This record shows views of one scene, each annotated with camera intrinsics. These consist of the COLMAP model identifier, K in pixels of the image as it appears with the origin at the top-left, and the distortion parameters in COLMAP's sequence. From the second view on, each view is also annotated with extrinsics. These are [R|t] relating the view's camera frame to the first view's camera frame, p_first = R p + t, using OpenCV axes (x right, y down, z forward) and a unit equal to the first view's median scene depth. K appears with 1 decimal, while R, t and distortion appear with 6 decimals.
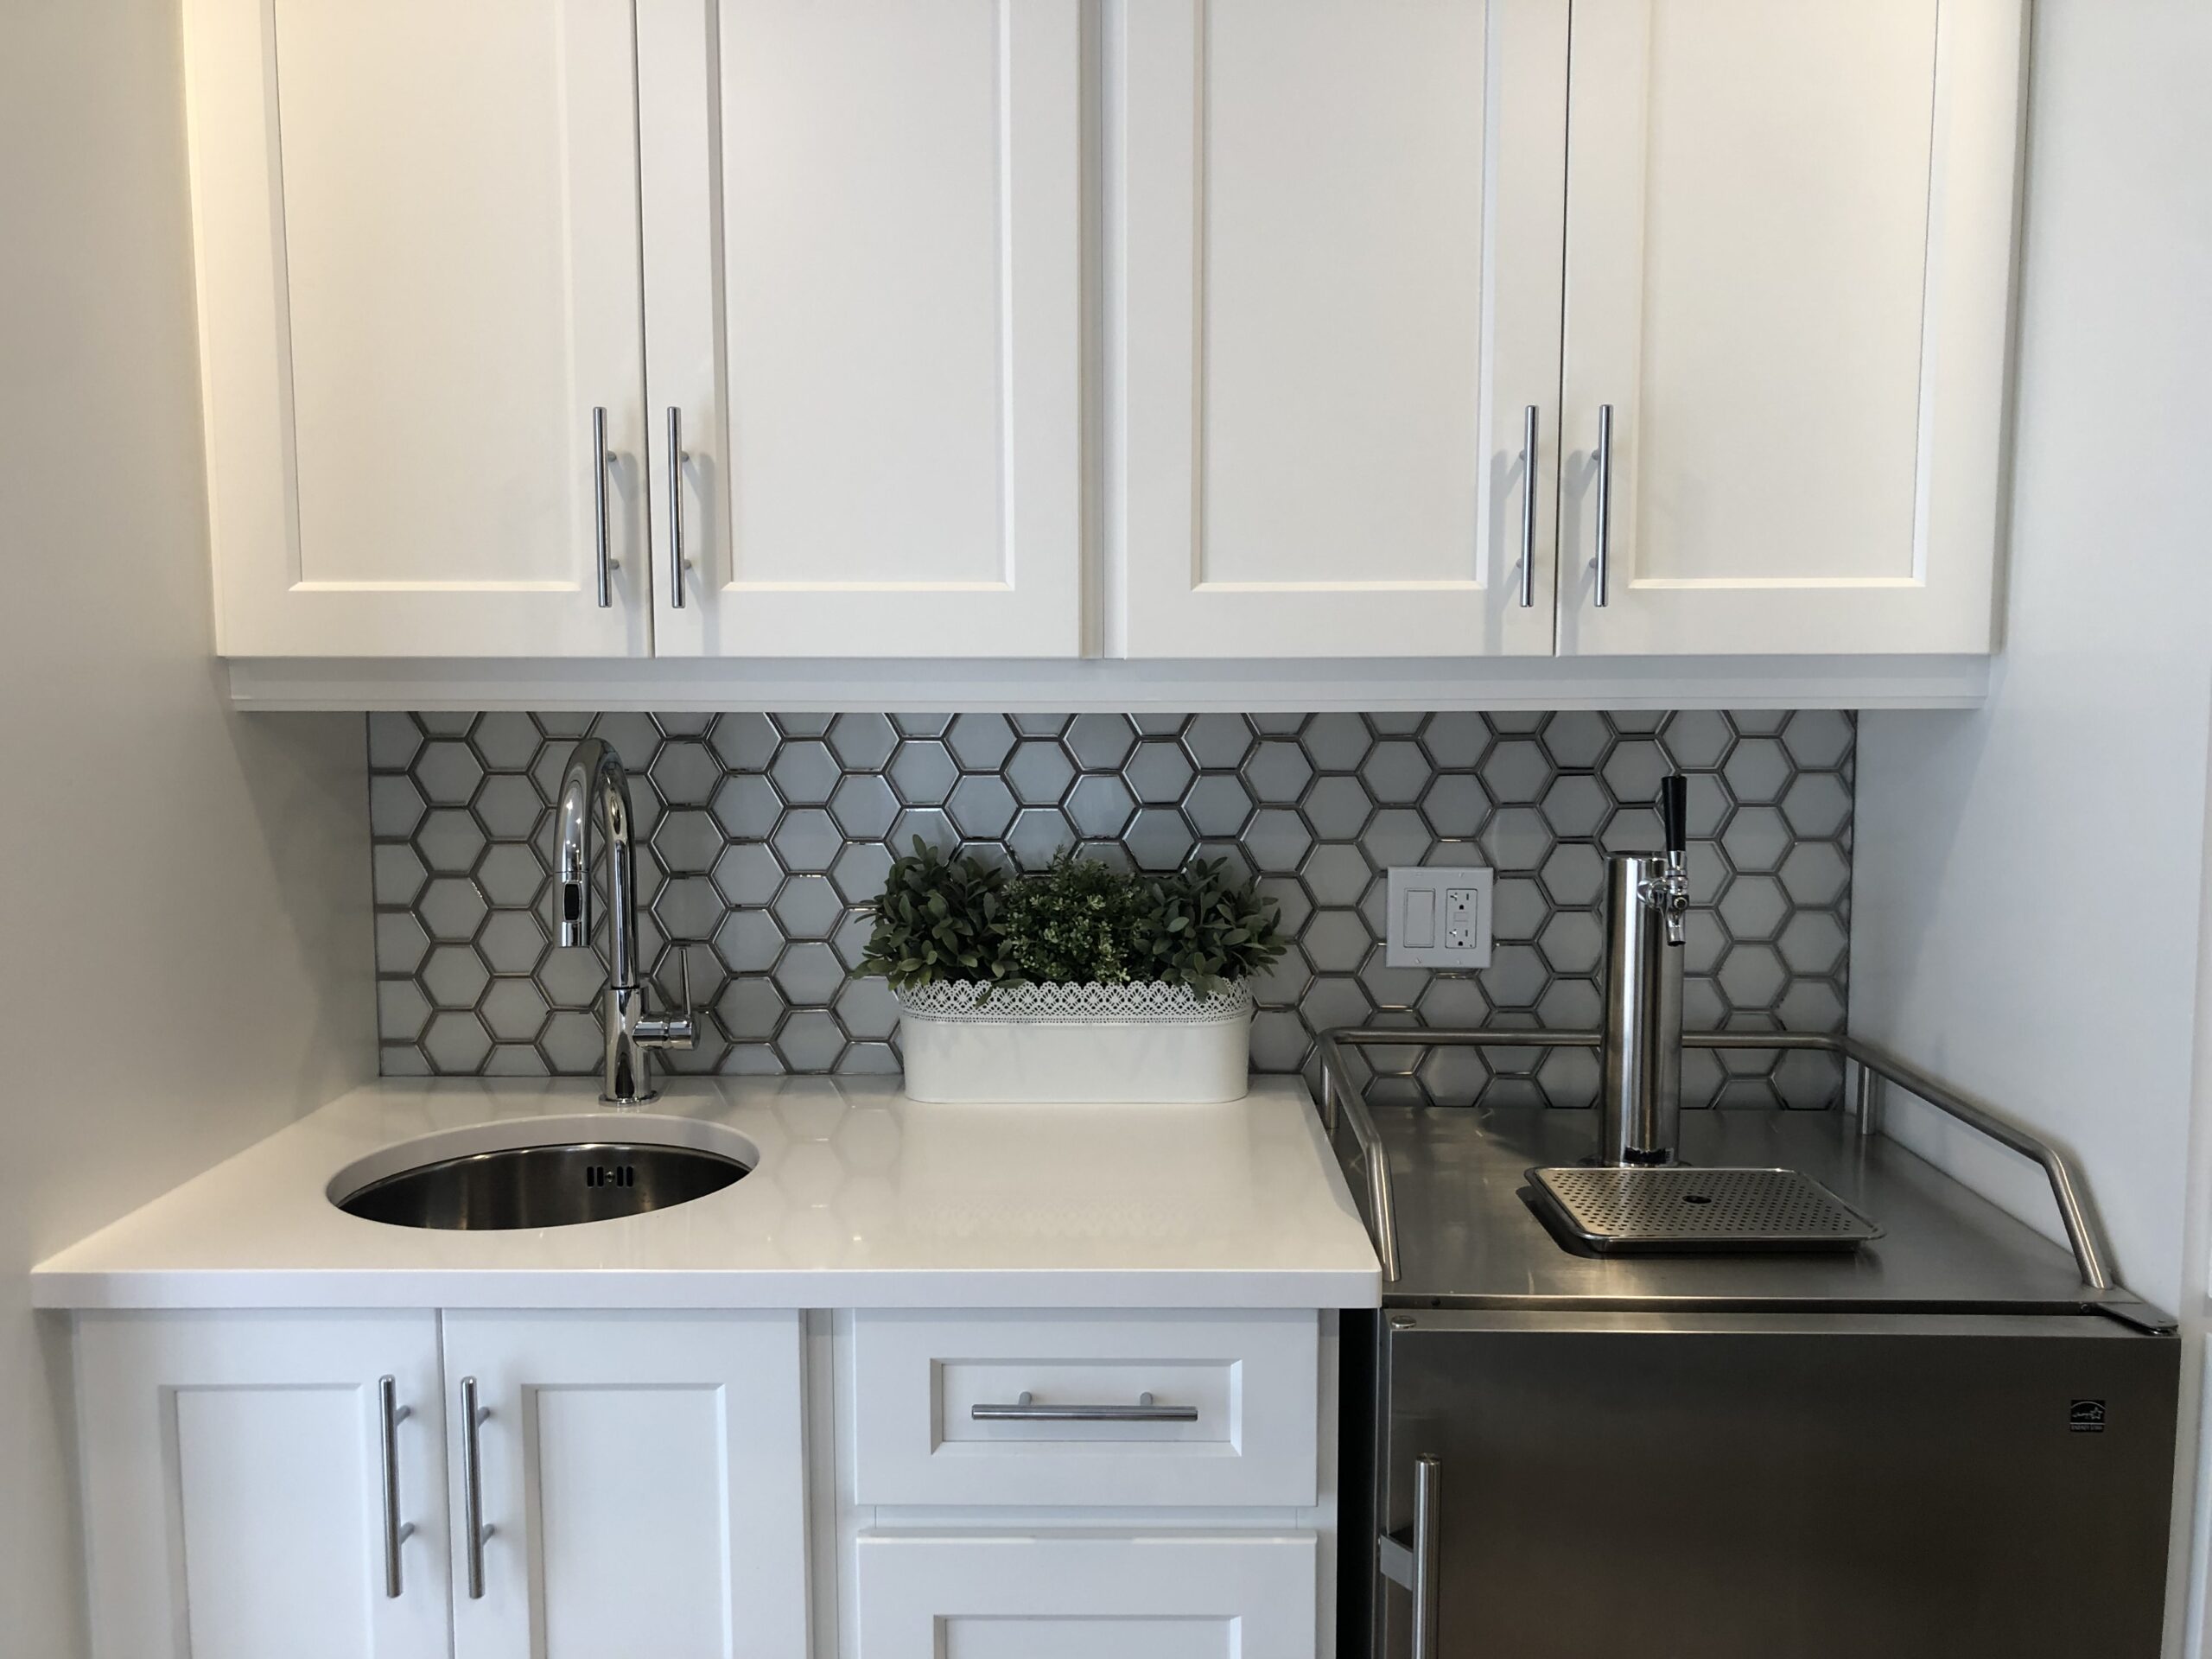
lens RADIAL K [[1839.0, 0, 1107.0], [0, 1839.0, 850.1], [0, 0, 1]] dist [0.014123, -0.020761]
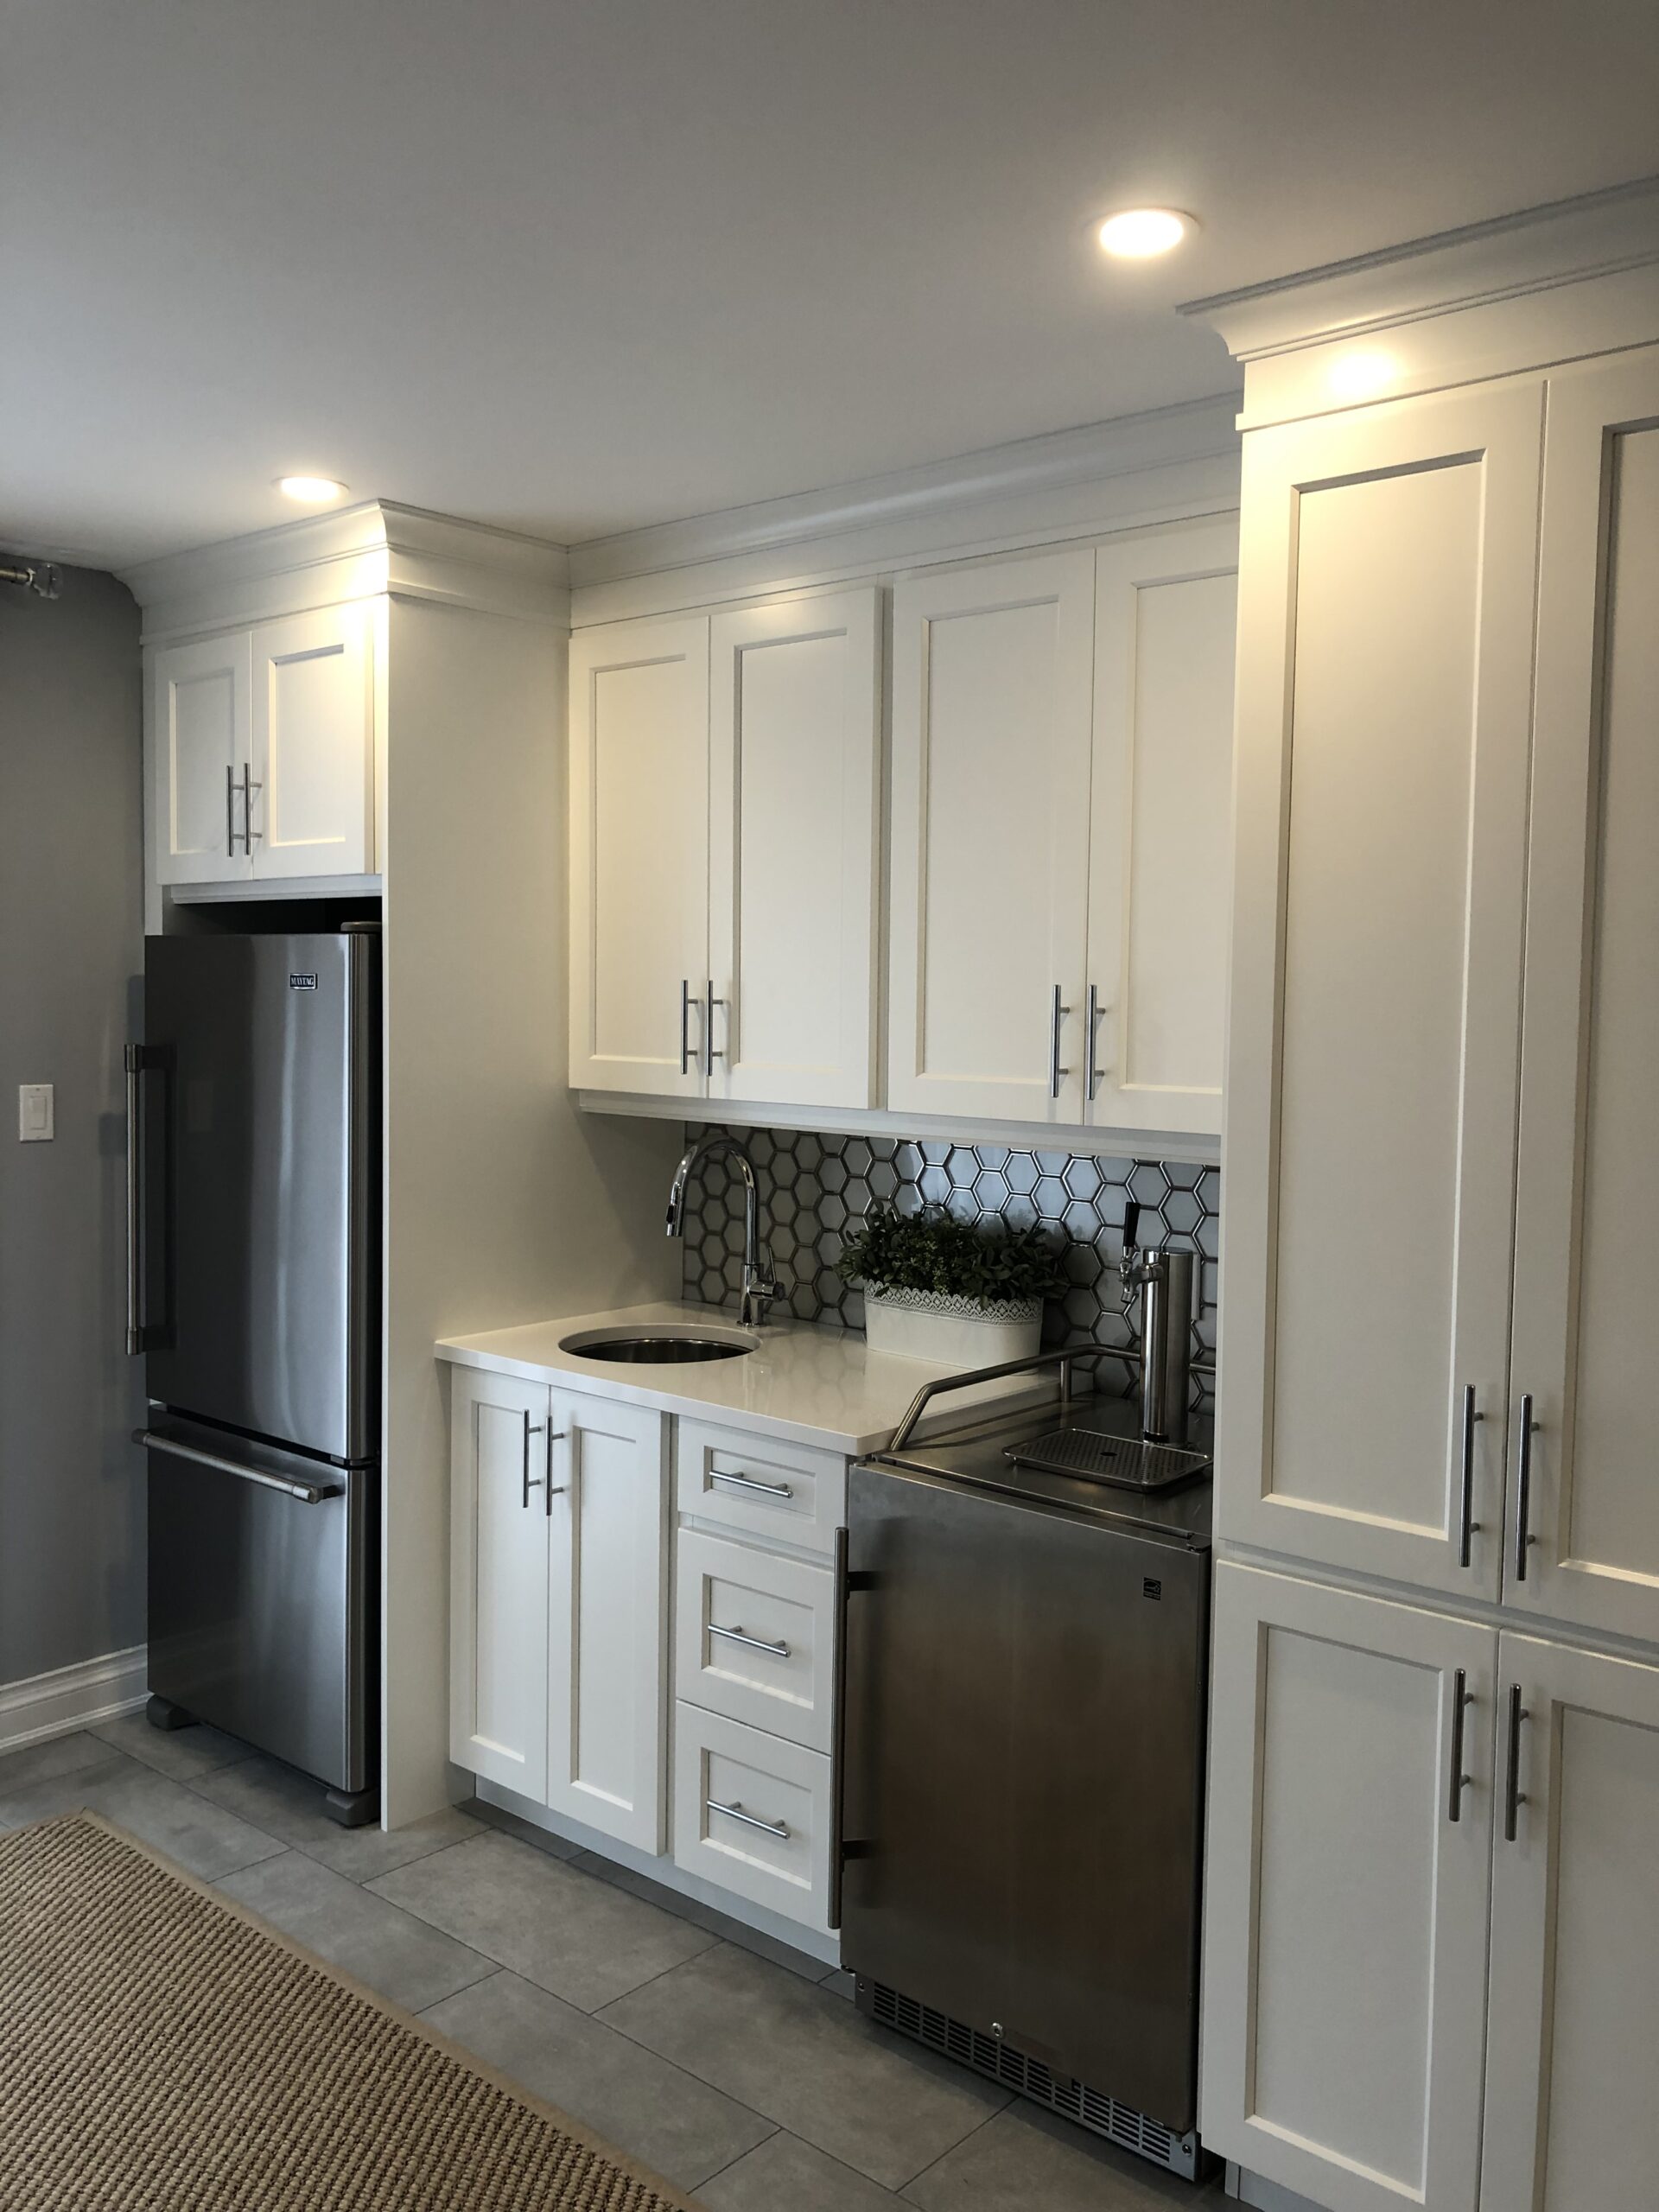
lens RADIAL K [[1839.0, 0, 833.4], [0, 1839.0, 1088.8], [0, 0, 1]] dist [0.014123, -0.020761]
pose [[0.753120, 0.049208, -0.656041, 1.191756], [-0.085743, 0.996035, -0.023722, -0.079162], [0.652272, 0.074117, 0.754353, -0.446664]]
